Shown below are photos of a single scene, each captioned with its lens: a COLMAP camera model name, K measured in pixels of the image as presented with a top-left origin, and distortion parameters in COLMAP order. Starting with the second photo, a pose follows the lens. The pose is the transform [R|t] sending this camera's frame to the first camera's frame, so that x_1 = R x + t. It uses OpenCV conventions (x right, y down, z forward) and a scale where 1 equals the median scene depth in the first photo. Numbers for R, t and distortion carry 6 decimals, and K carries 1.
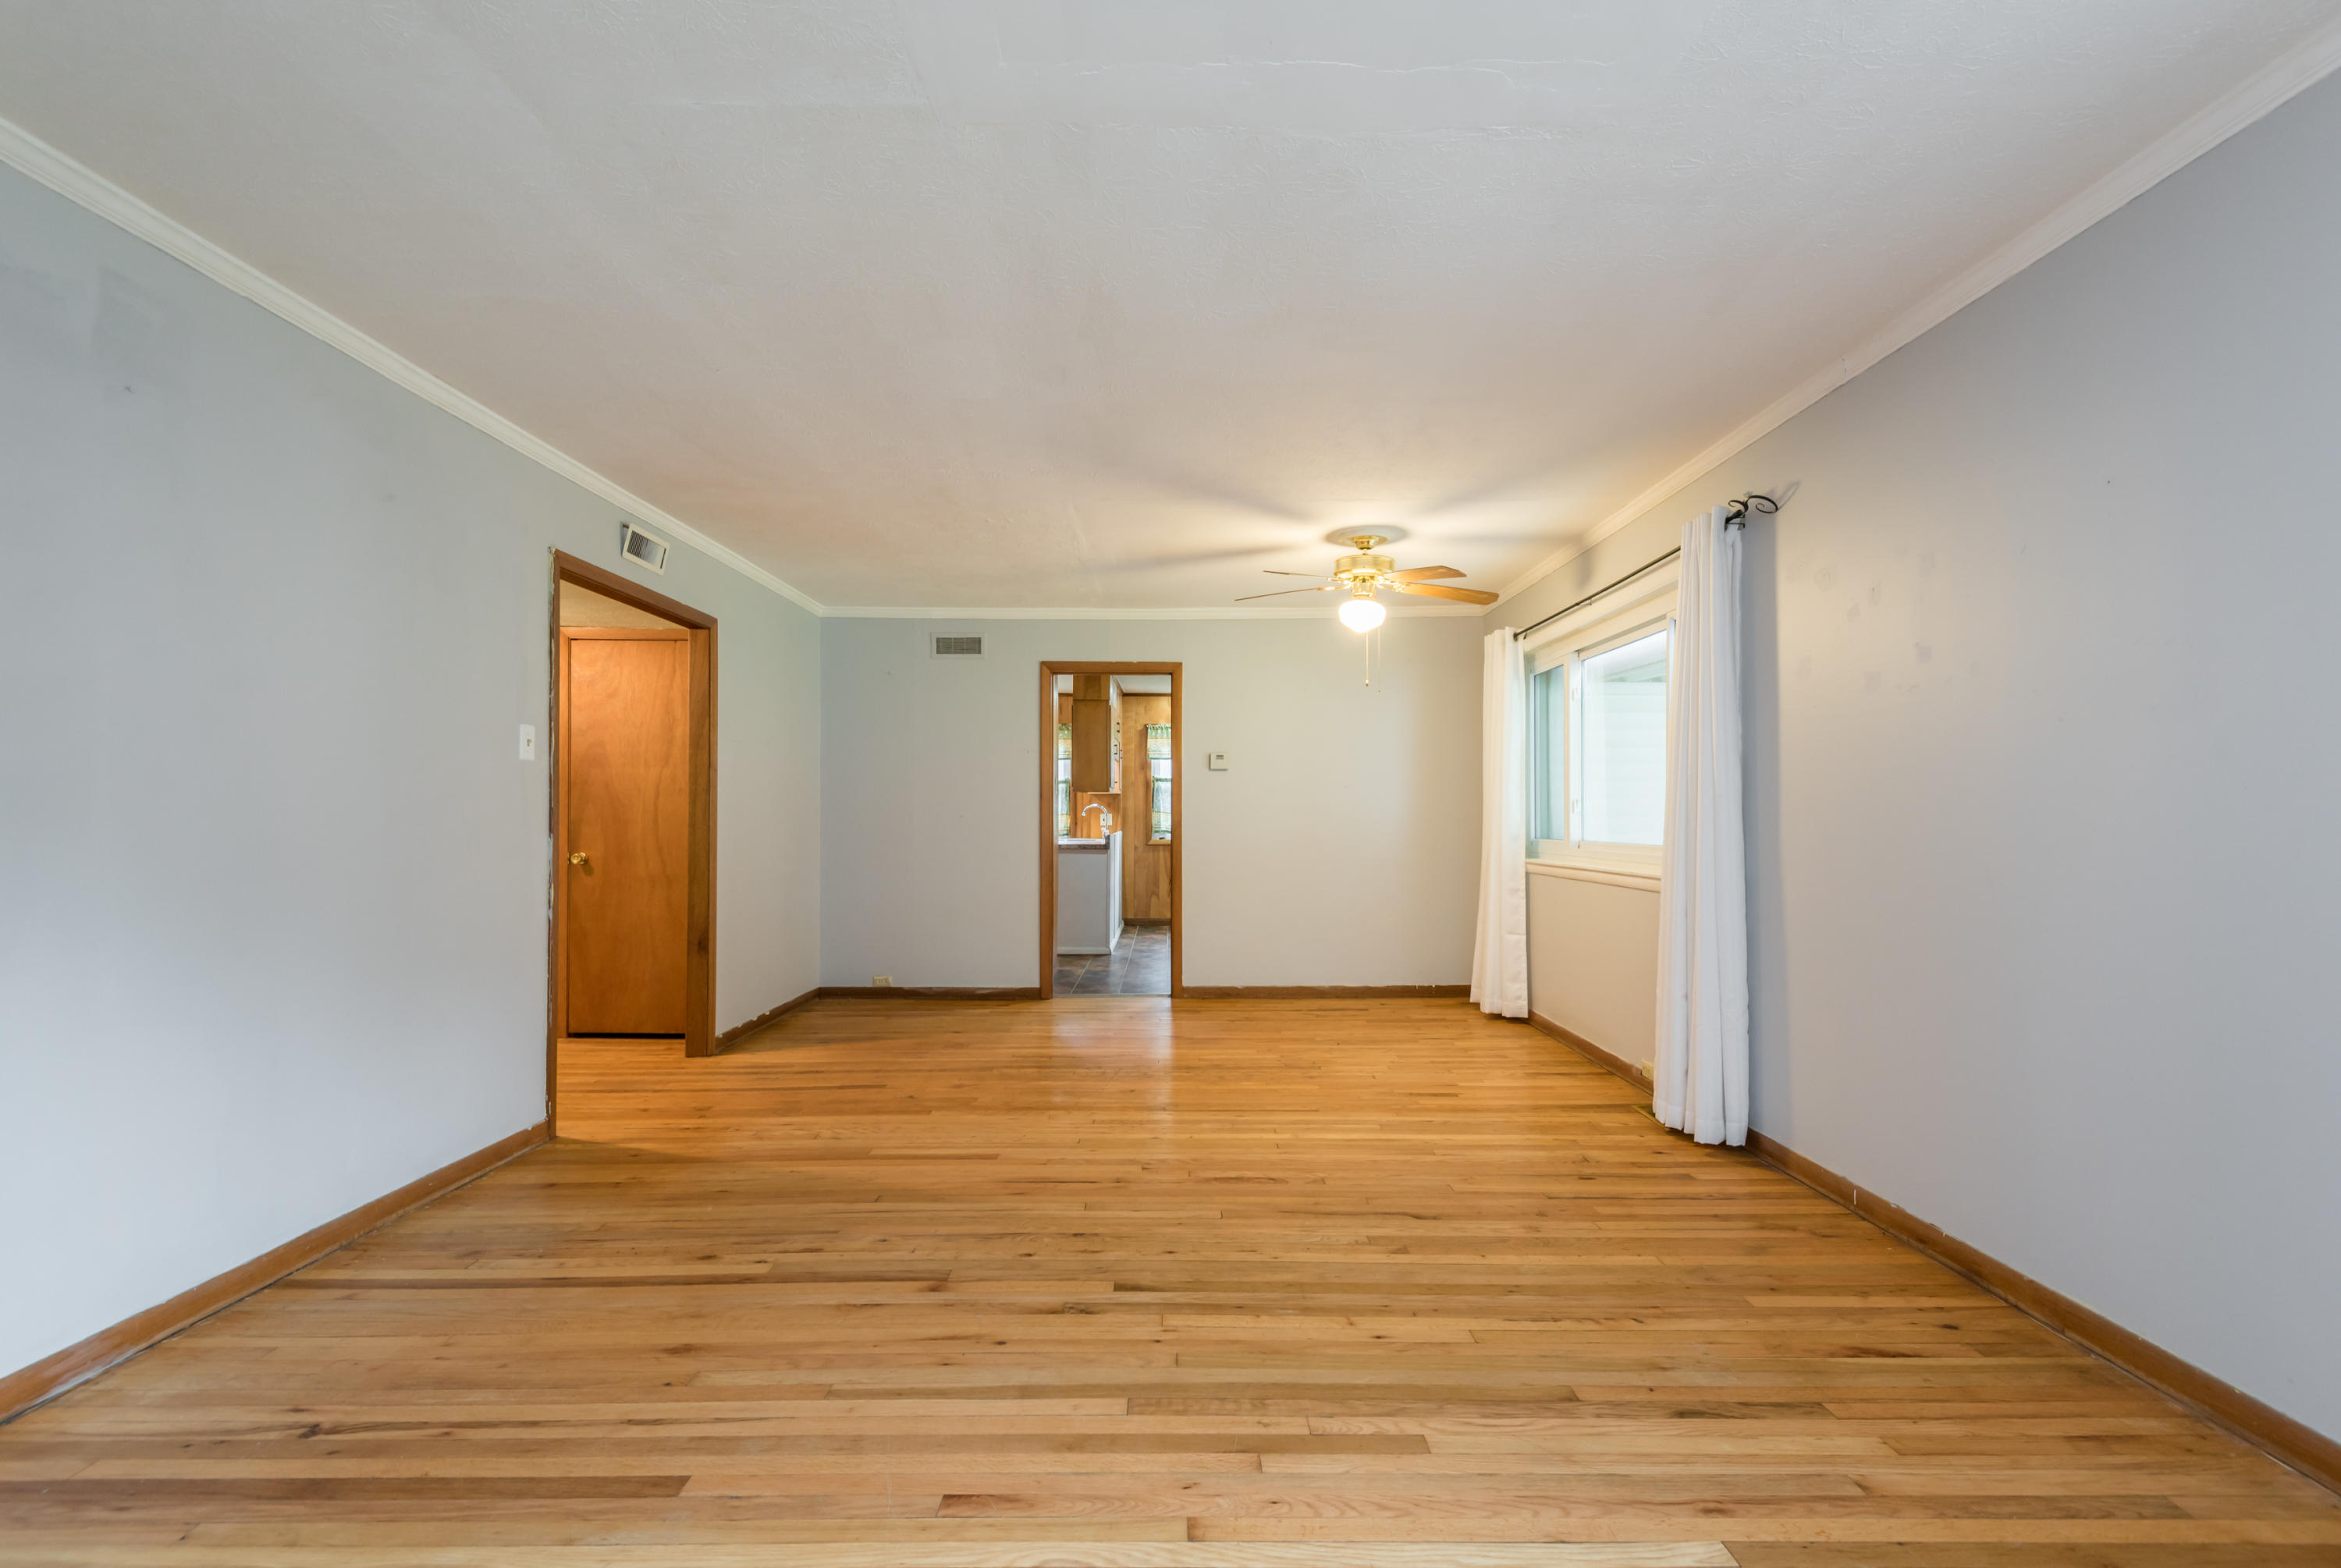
lens RADIAL K [[1063.9, 0, 1168.2], [0, 1063.9, 805.0], [0, 0, 1]] dist [0.029082, -0.016732]
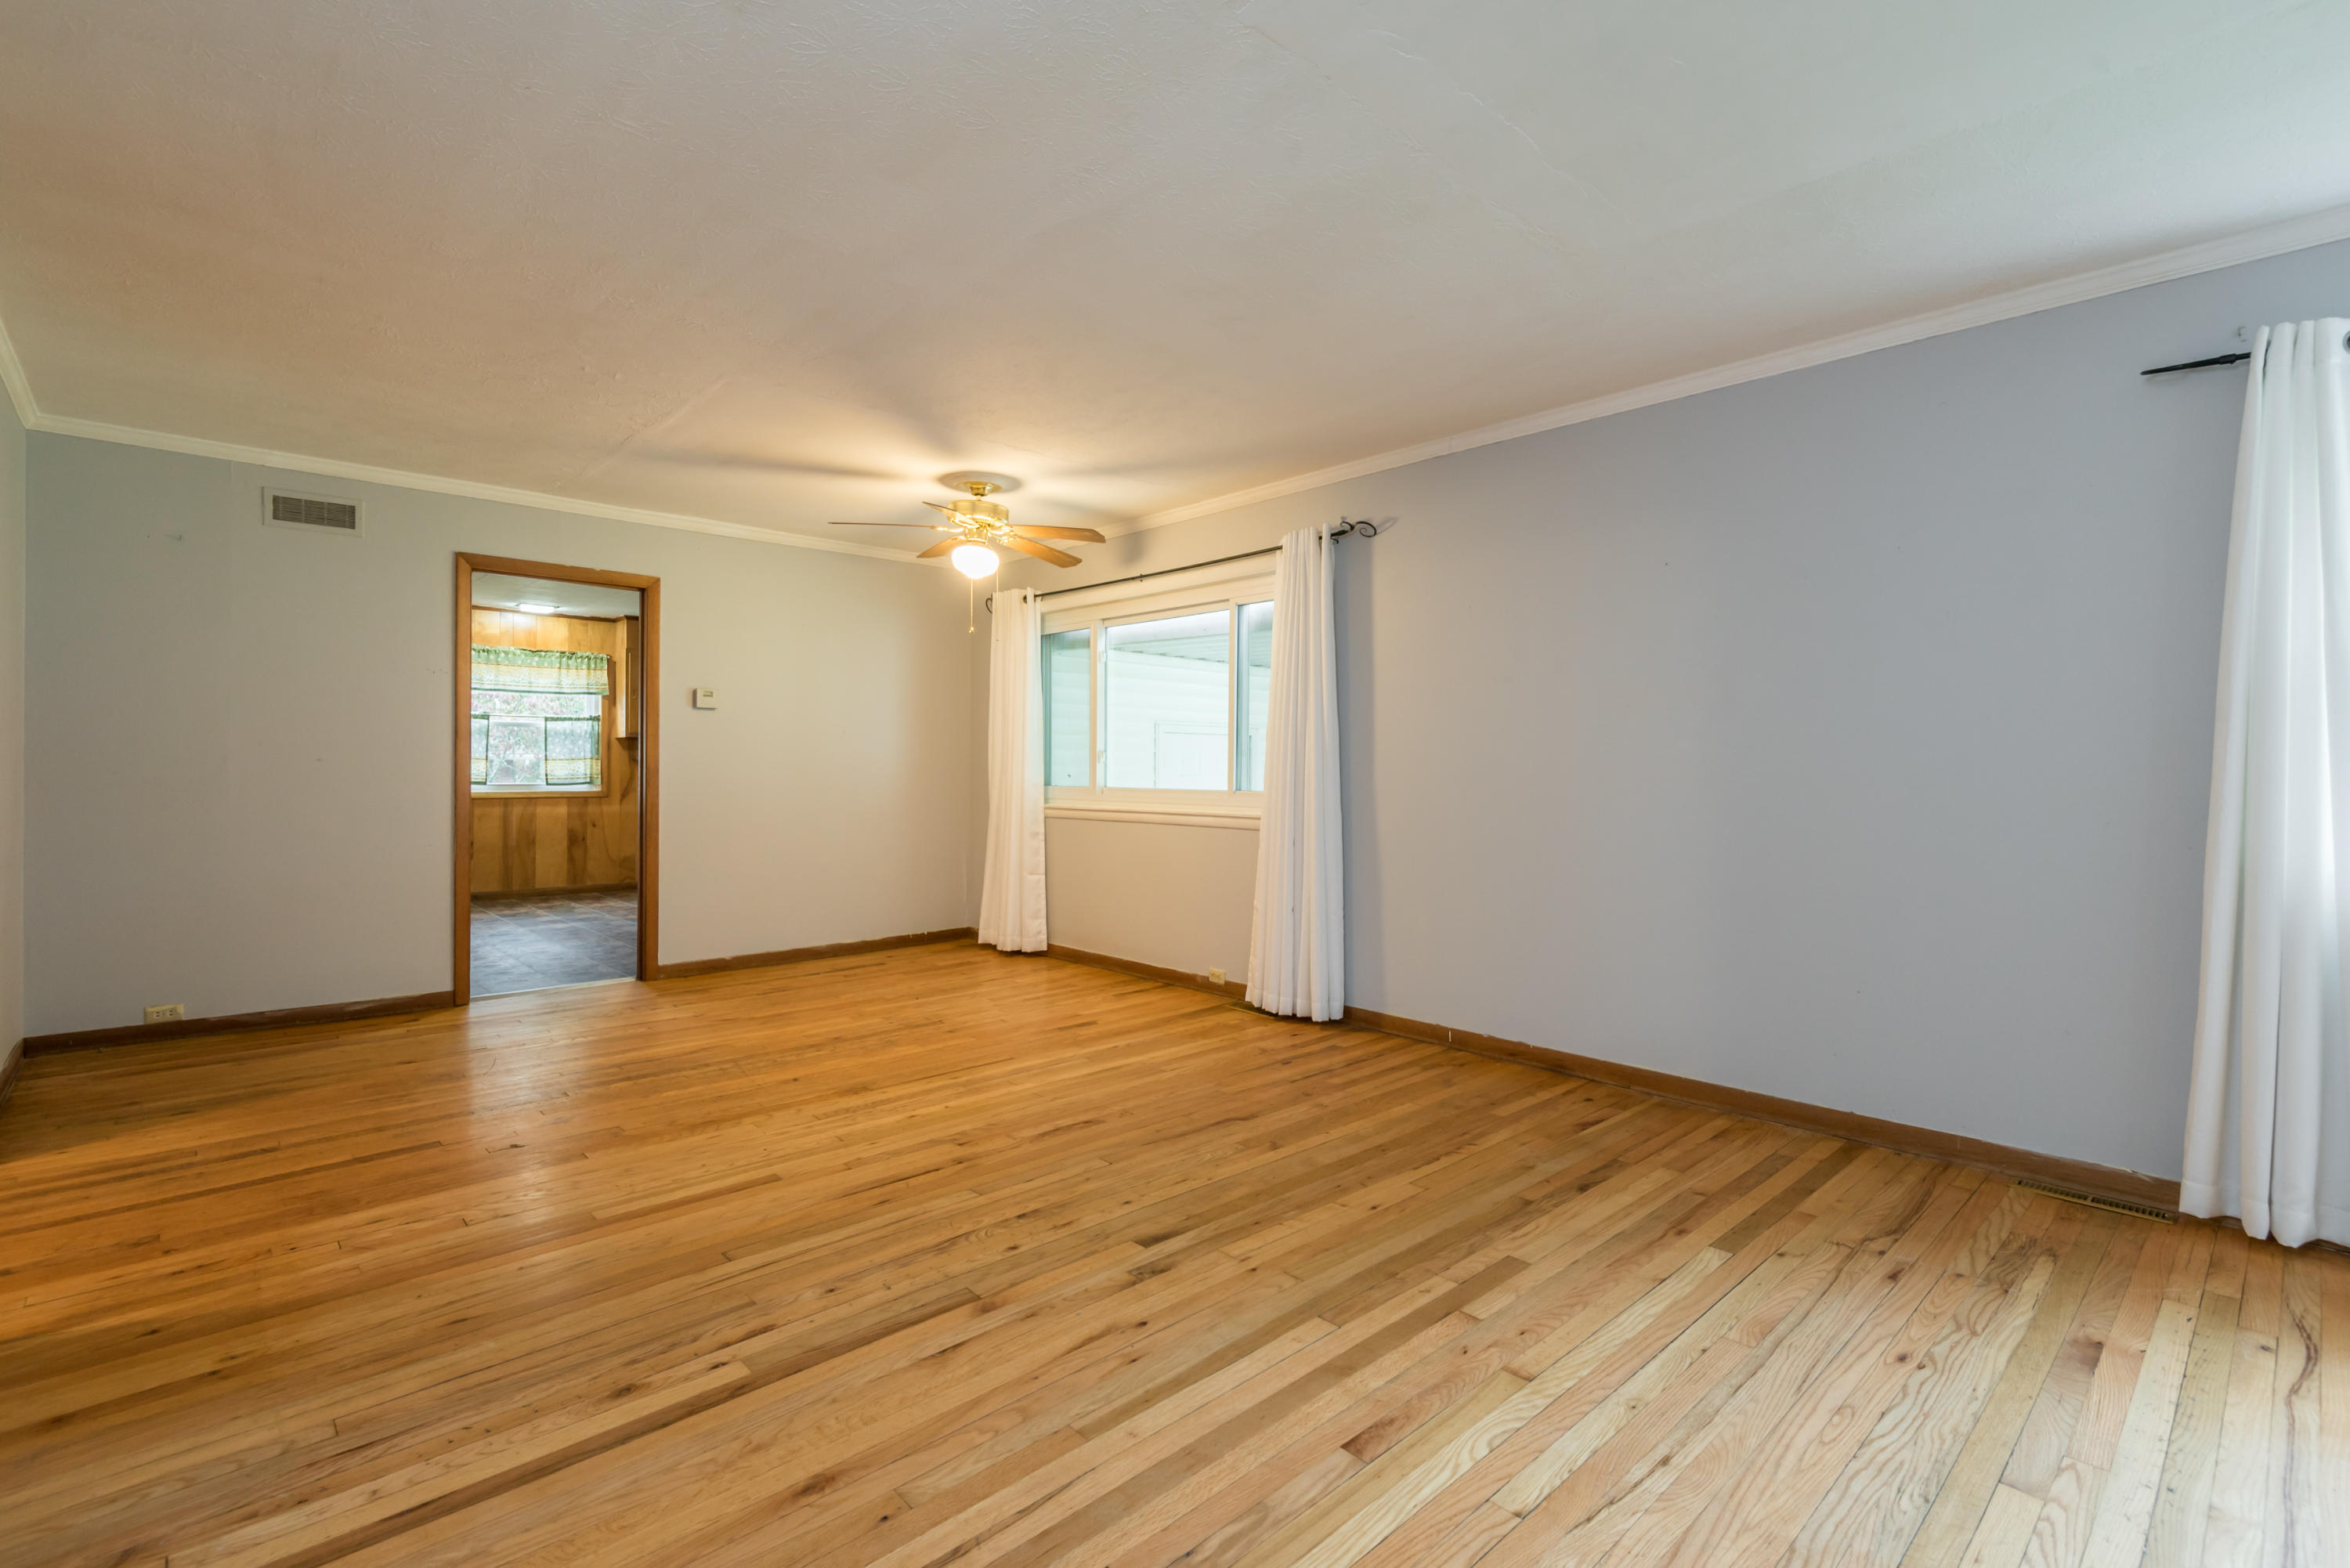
lens RADIAL K [[1068.0, 0, 1172.9], [0, 1068.0, 768.8], [0, 0, 1]] dist [0.029082, -0.016732]
pose [[0.729708, 0.004907, 0.683741, -0.512291], [-0.013960, 0.999873, 0.007723, 0.006999], [-0.683616, -0.015180, 0.729684, 0.200465]]
